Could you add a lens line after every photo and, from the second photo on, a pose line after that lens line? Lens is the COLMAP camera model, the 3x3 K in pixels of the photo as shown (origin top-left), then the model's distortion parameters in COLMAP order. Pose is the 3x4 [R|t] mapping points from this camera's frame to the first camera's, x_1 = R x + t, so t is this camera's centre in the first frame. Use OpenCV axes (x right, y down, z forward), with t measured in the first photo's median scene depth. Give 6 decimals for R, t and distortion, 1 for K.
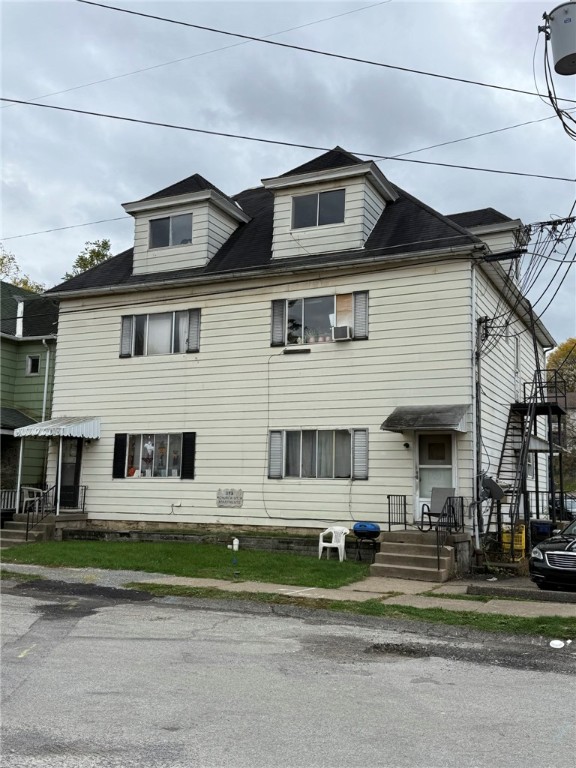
lens RADIAL K [[770.6, 0, 287.1], [0, 770.6, 387.1], [0, 0, 1]] dist [0.092717, 0.000000]
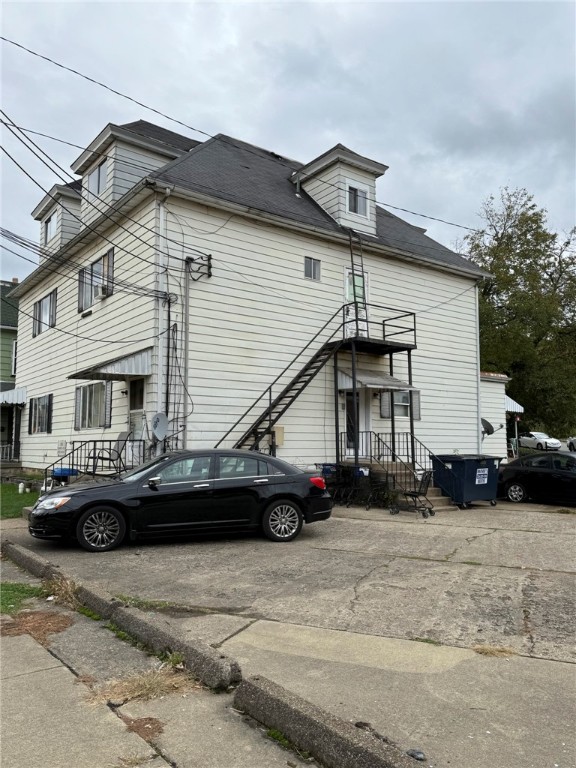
lens RADIAL K [[562.9, 0, 286.3], [0, 562.9, 384.4], [0, 0, 1]] dist [-0.009911, -0.000711]
pose [[0.908000, -0.071921, -0.412750, 0.594553], [0.081690, 0.996639, 0.006045, 0.071720], [0.410928, -0.039207, 0.910824, 0.381407]]
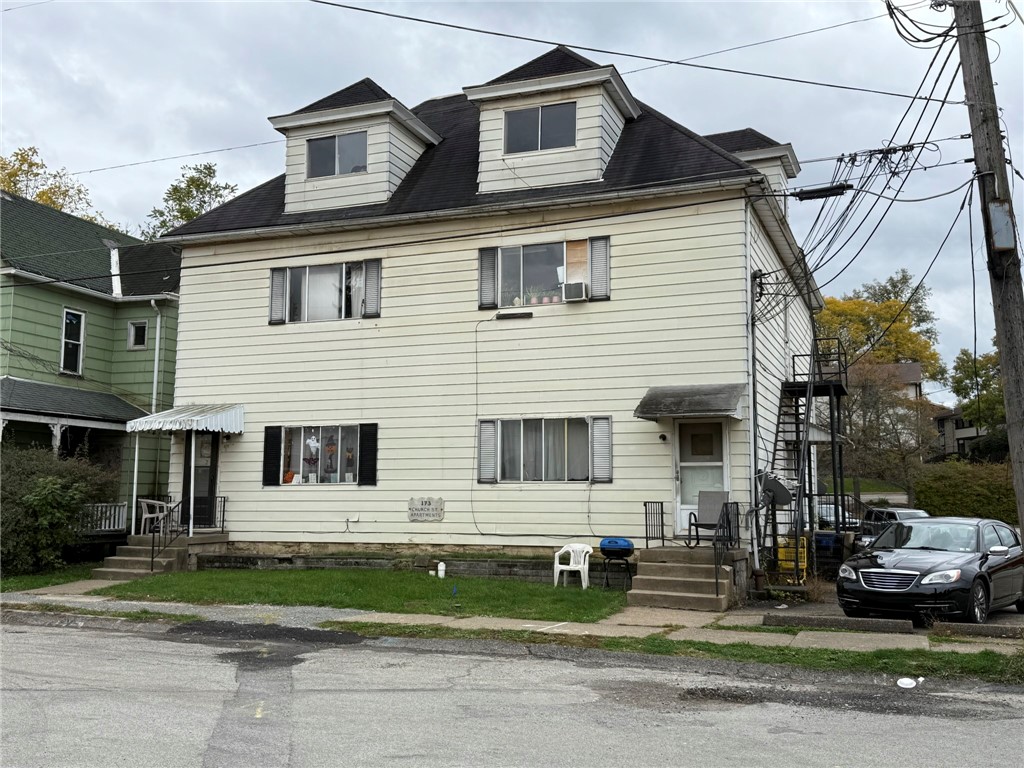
lens RADIAL K [[1027.4, 0, 509.9], [0, 1027.4, 382.2], [0, 0, 1]] dist [0.092717, 0.000000]
pose [[0.997141, -0.007442, 0.075193, -0.068382], [0.006007, 0.999796, 0.019299, -0.000470], [-0.075322, -0.018793, 0.996982, -0.011983]]
